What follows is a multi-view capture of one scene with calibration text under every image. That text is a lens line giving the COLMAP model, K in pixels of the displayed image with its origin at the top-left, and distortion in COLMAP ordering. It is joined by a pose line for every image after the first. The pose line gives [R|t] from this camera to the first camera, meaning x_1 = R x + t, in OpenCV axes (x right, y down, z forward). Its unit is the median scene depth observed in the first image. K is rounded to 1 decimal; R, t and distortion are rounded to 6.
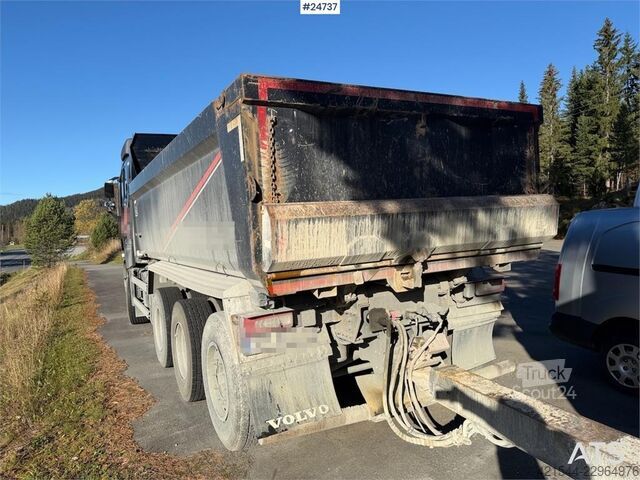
lens RADIAL K [[484.7, 0, 320.0], [0, 484.7, 240.0], [0, 0, 1]] dist [0.000521, -0.002182]
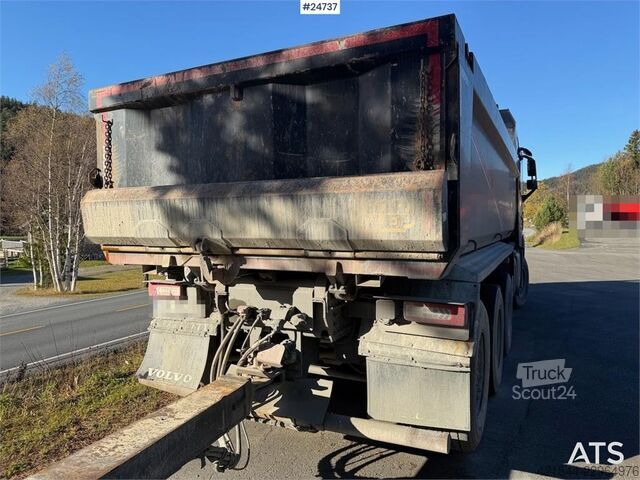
lens RADIAL K [[456.4, 0, 309.4], [0, 456.4, 237.9], [0, 0, 1]] dist [0.006670, -0.003617]
pose [[0.544619, 0.084495, -0.834416, 0.969142], [-0.055158, 0.996367, 0.064893, -0.046462], [0.836868, 0.010683, 0.547301, 0.653157]]
